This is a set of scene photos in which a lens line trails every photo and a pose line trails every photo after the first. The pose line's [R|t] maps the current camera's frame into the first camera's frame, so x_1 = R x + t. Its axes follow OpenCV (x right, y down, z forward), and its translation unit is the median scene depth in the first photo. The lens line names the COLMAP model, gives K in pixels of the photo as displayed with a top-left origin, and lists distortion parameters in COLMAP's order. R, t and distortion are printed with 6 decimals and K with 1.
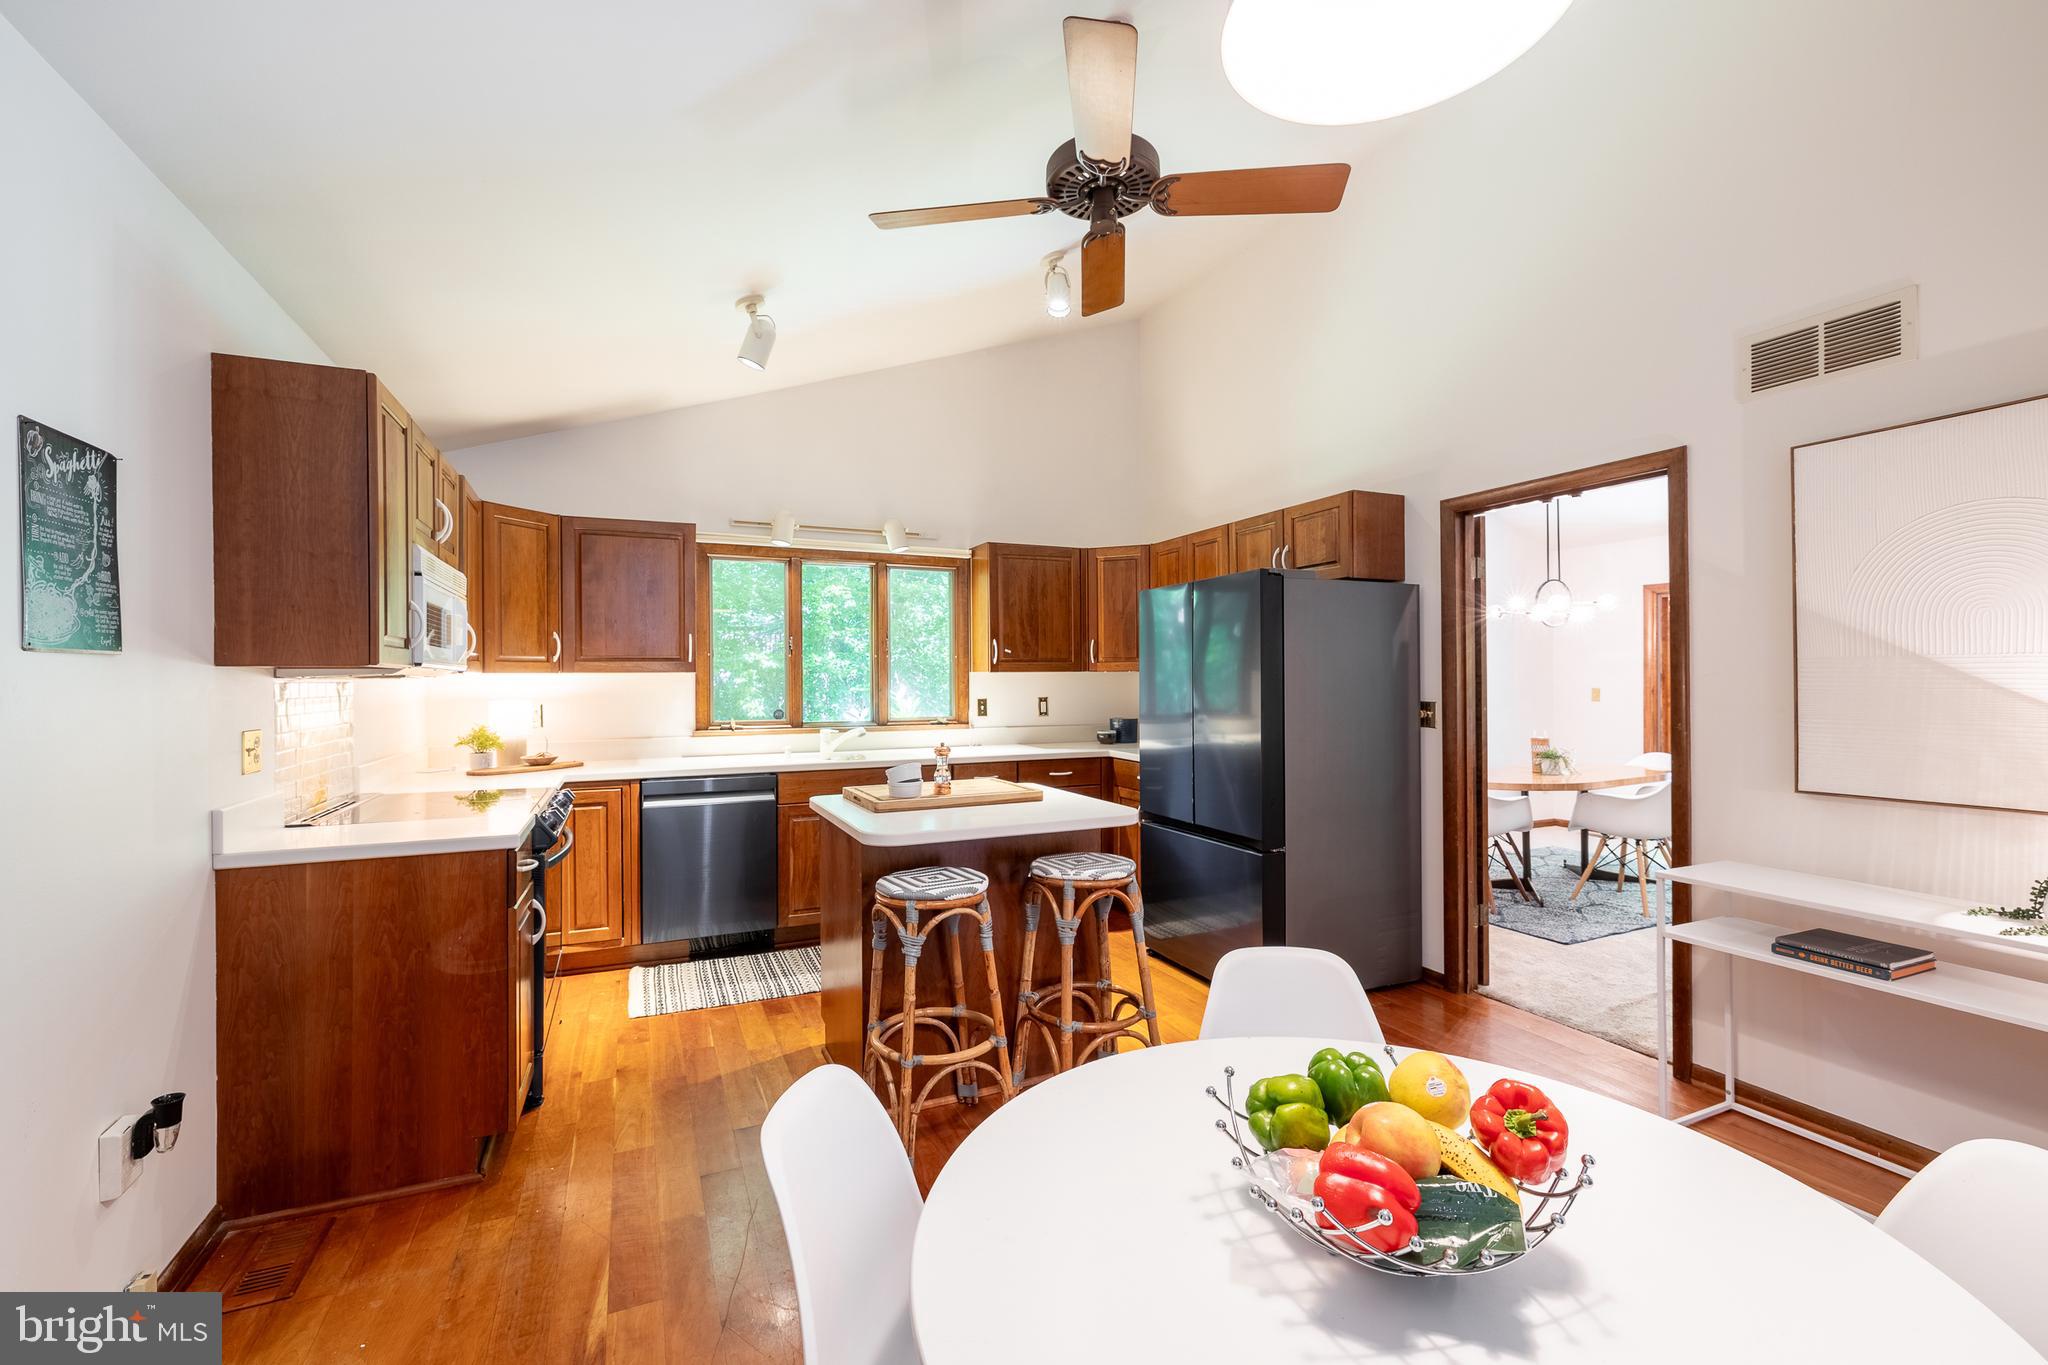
lens RADIAL K [[859.4, 0, 1026.0], [0, 859.4, 675.5], [0, 0, 1]] dist [0.000381, 0.000349]
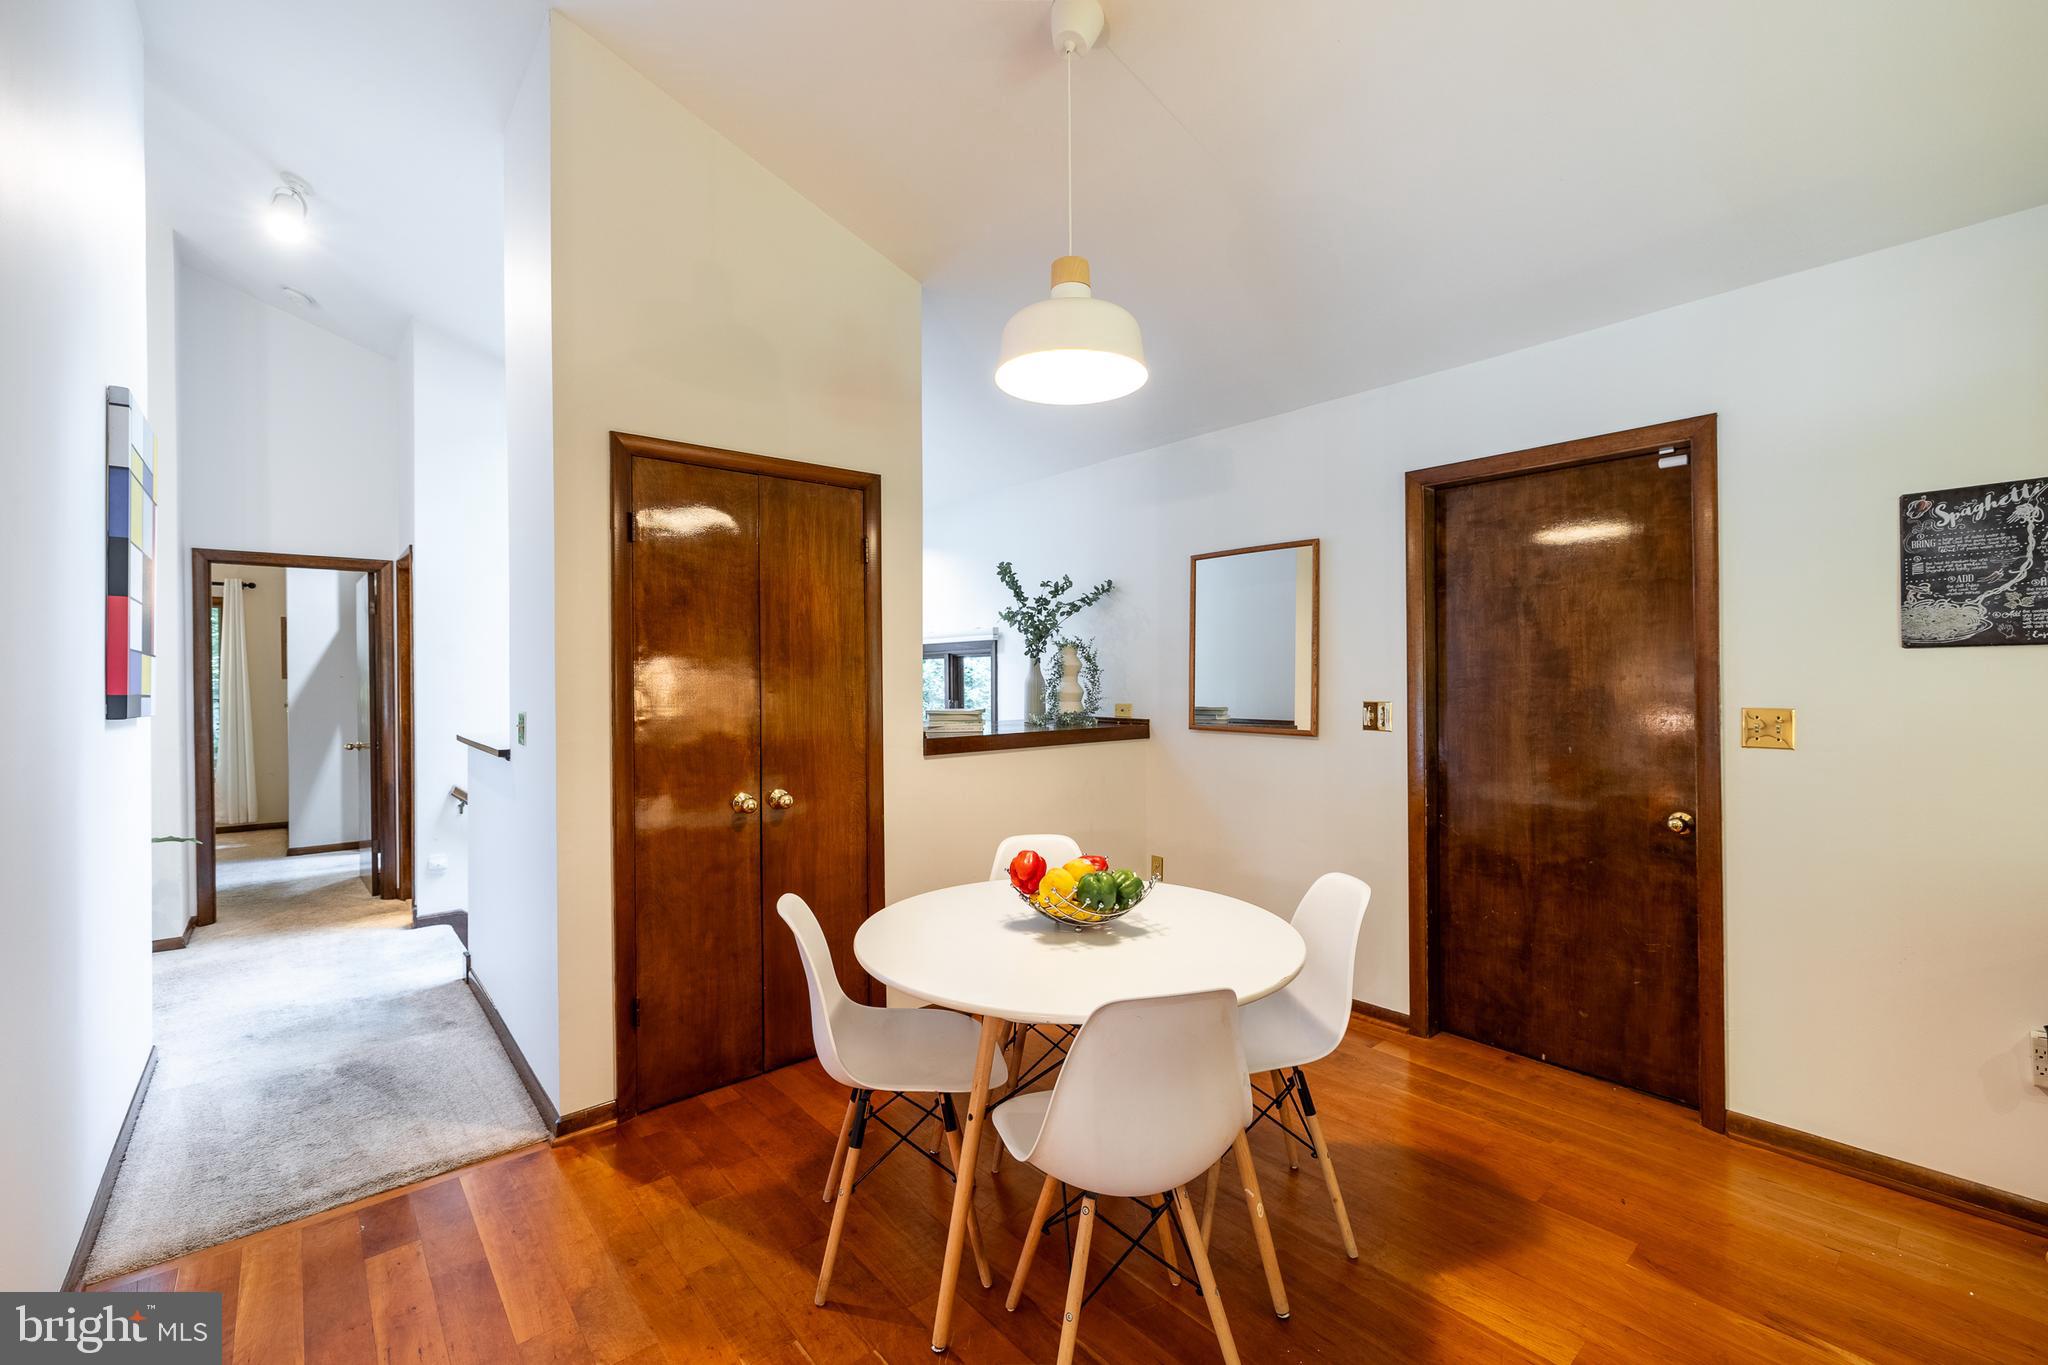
lens RADIAL K [[859.4, 0, 1027.8], [0, 859.4, 680.1], [0, 0, 1]] dist [0.000381, 0.000349]
pose [[-0.957468, 0.012696, -0.288259, 0.278697], [0.014217, 0.999894, -0.003187, 0.003483], [0.288188, -0.007149, -0.957547, 0.728853]]
